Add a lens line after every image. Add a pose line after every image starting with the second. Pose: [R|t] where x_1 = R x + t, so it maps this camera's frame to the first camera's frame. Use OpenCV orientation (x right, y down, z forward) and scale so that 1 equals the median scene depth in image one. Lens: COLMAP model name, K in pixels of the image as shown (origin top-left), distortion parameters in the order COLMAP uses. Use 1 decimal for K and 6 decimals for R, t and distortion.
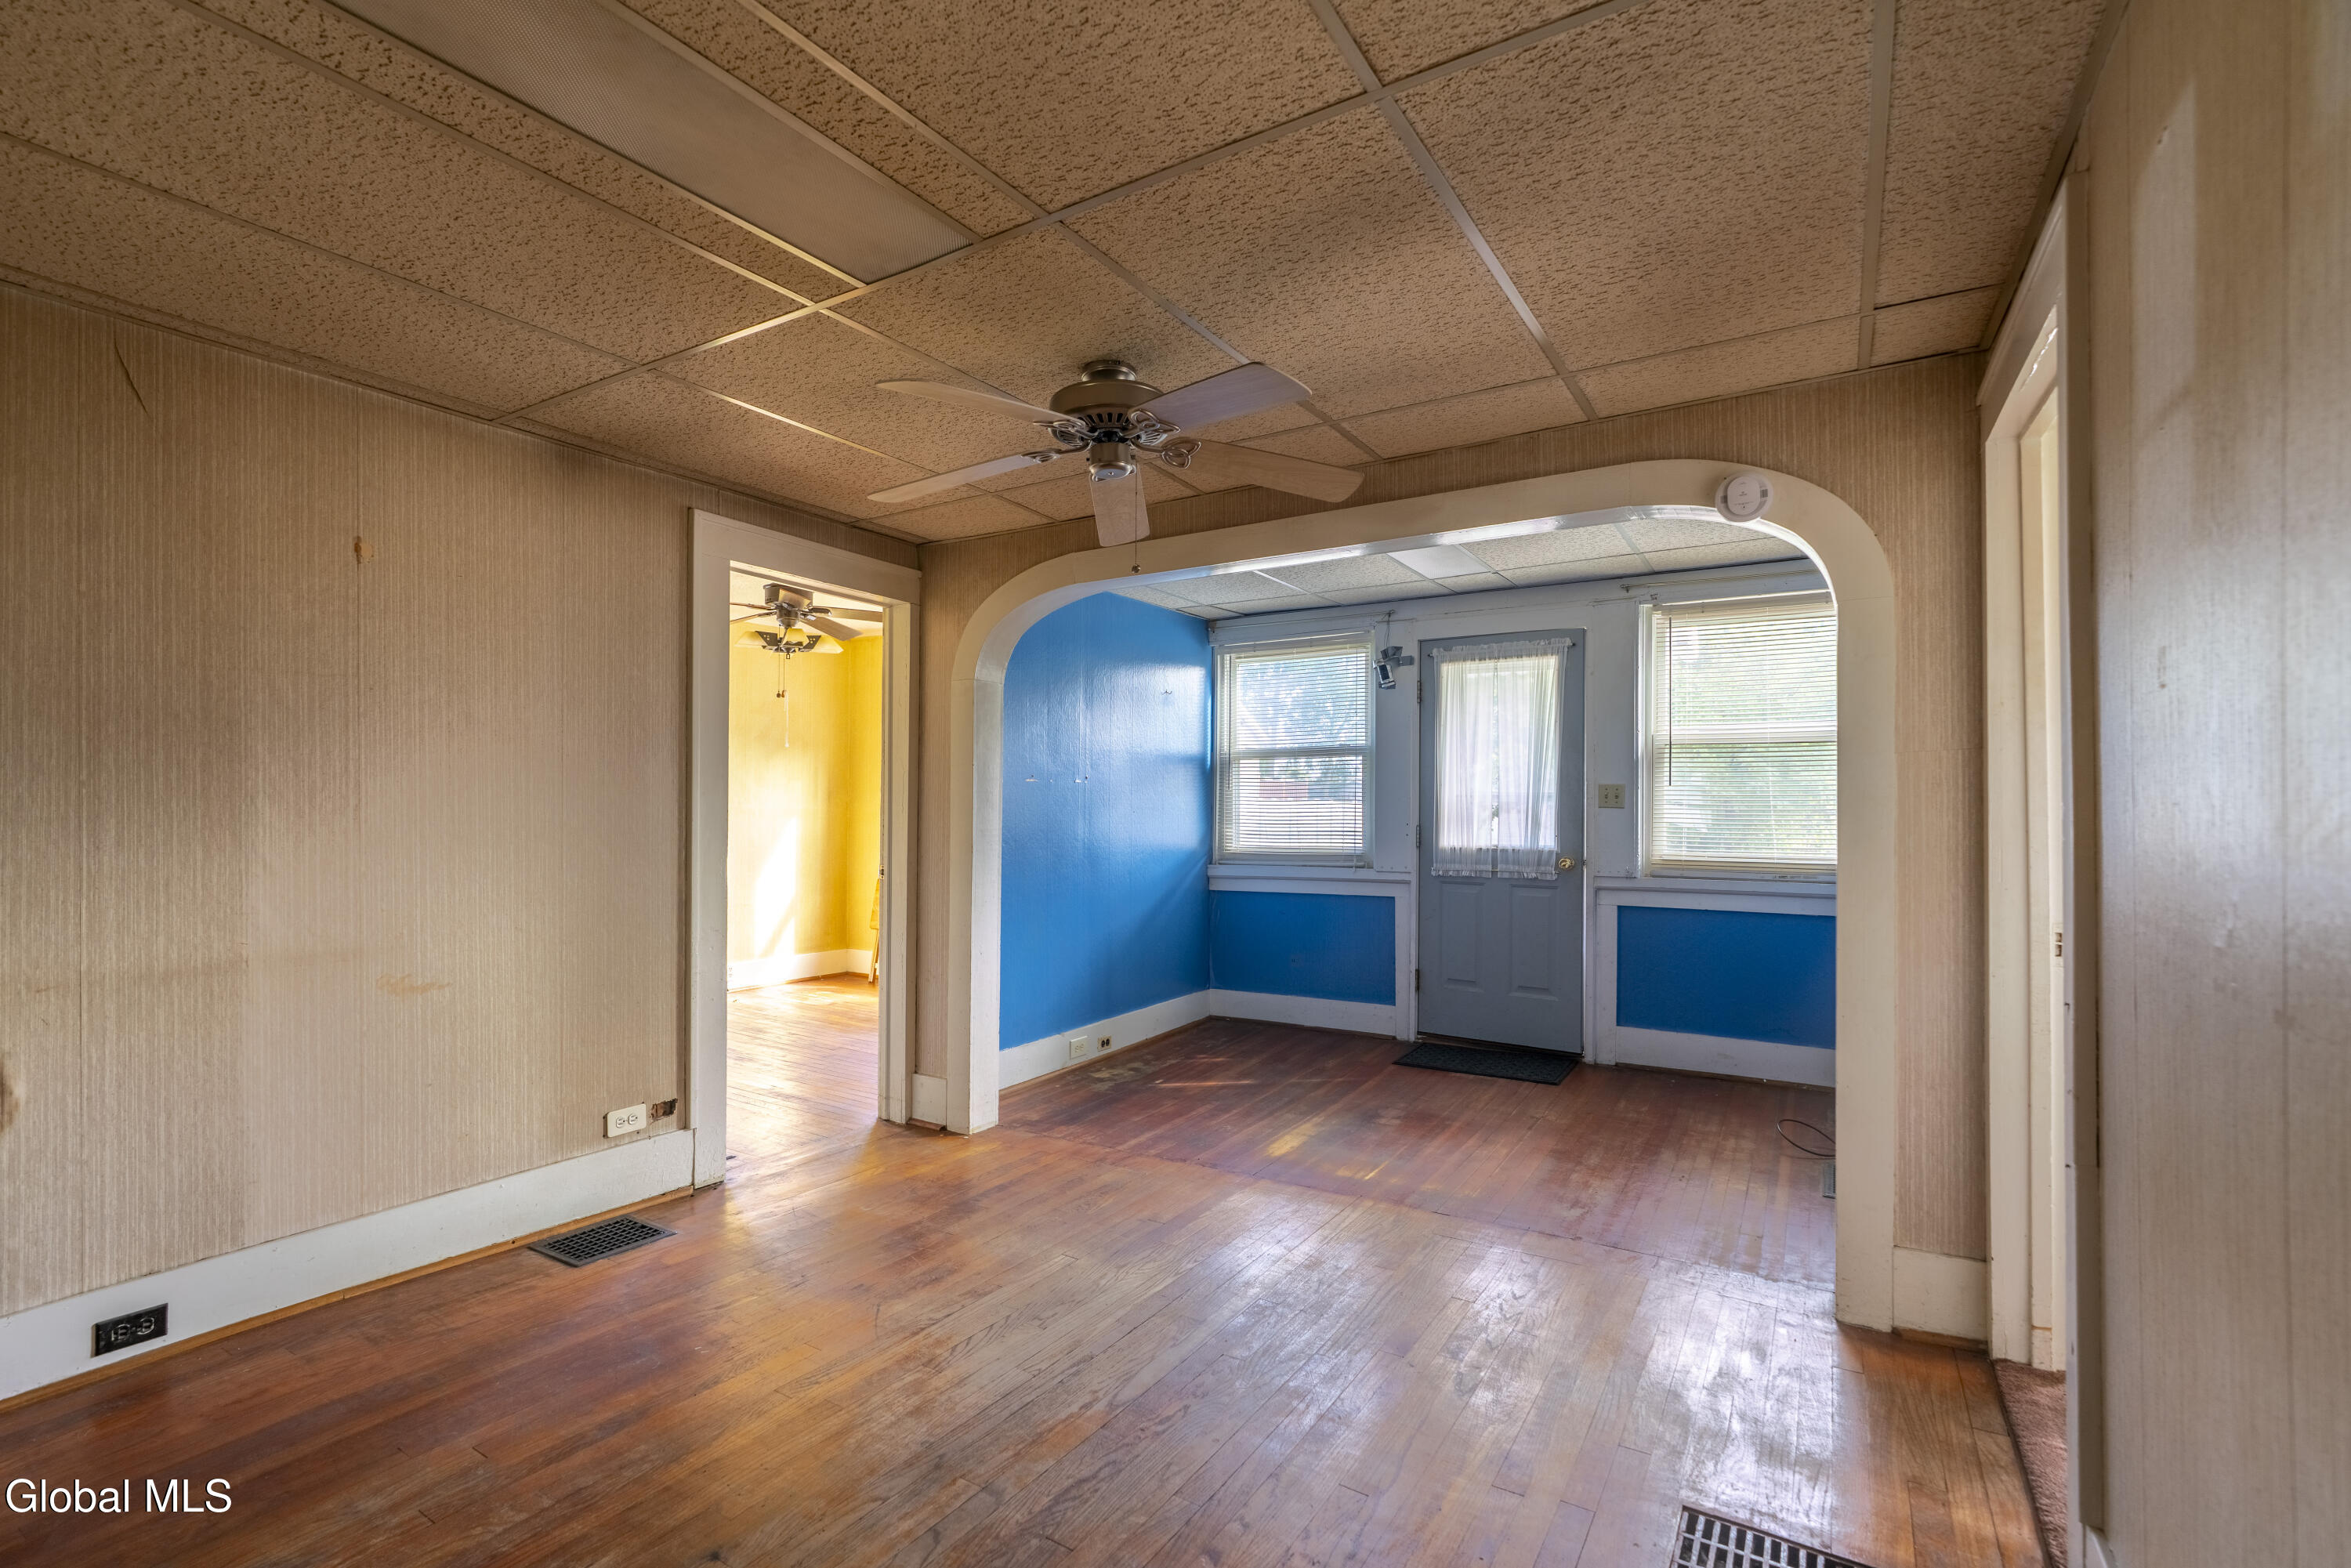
lens RADIAL K [[1057.2, 0, 1156.0], [0, 1057.2, 797.3], [0, 0, 1]] dist [-0.003379, 0.000445]
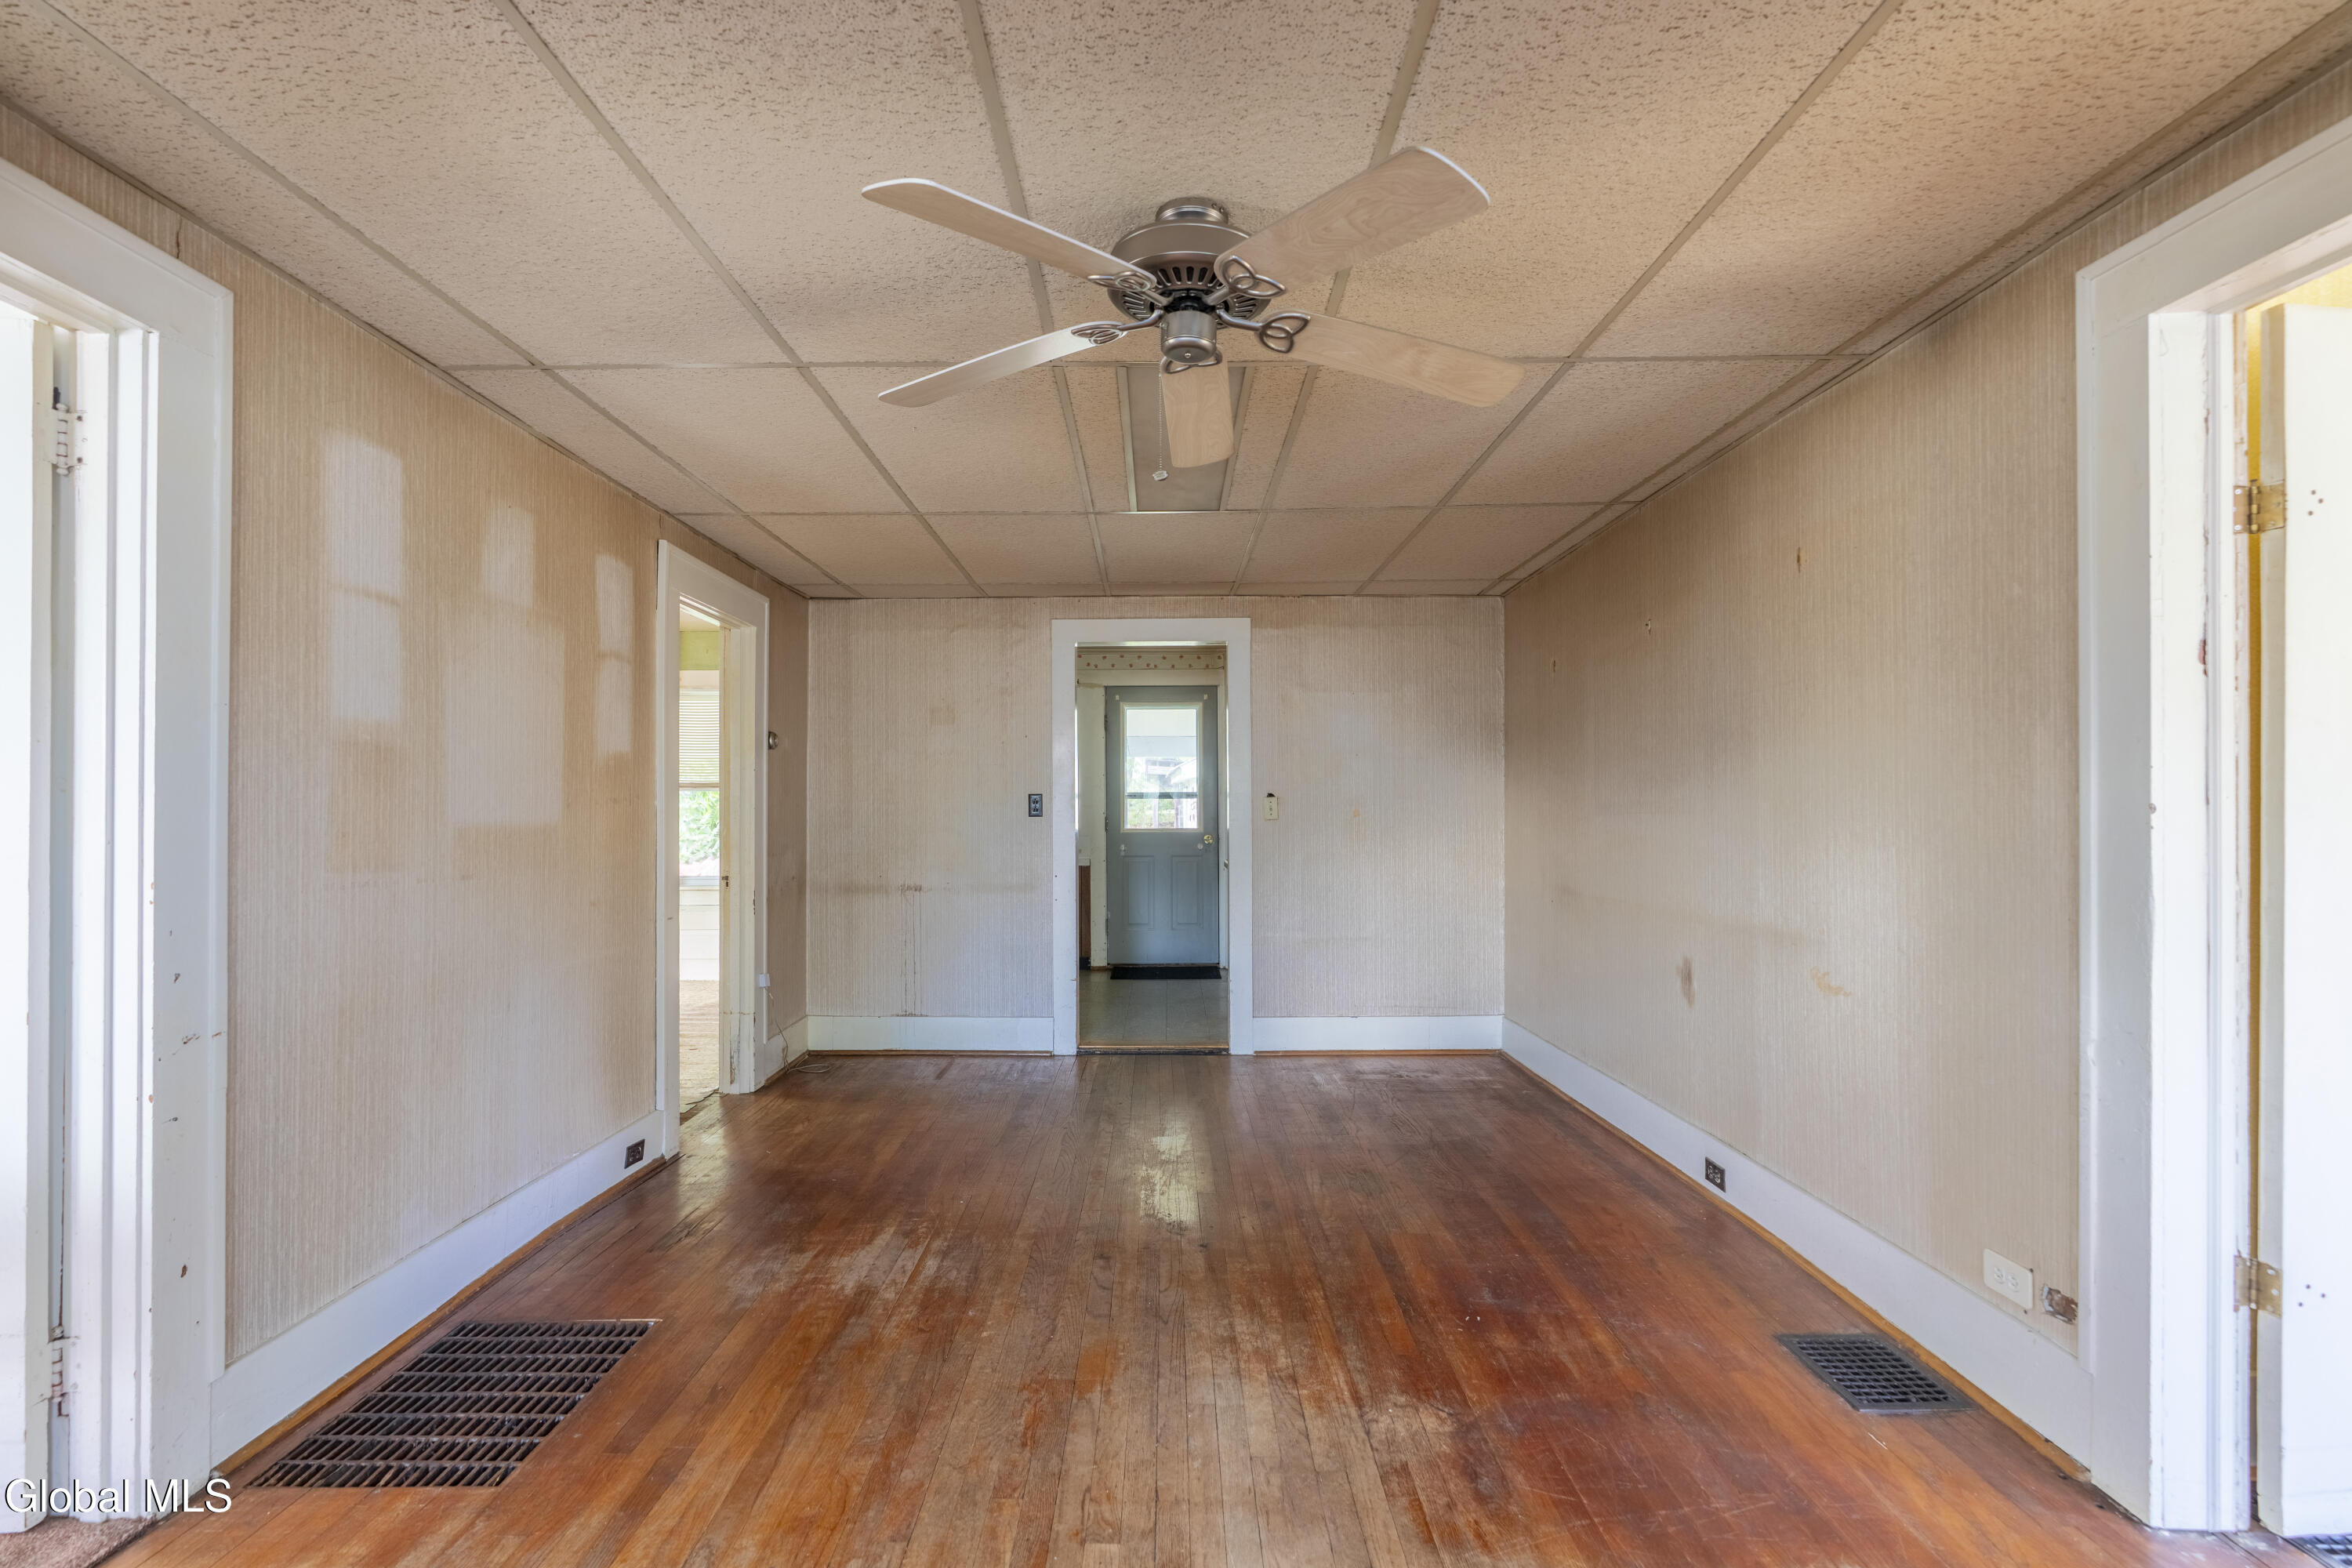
lens RADIAL K [[1057.7, 0, 1156.5], [0, 1057.7, 797.3], [0, 0, 1]] dist [-0.003379, 0.000445]
pose [[-0.844582, -0.006351, -0.535389, 0.295169], [0.004963, 0.999794, -0.019690, 0.017754], [0.535403, -0.019287, -0.844376, 1.267970]]
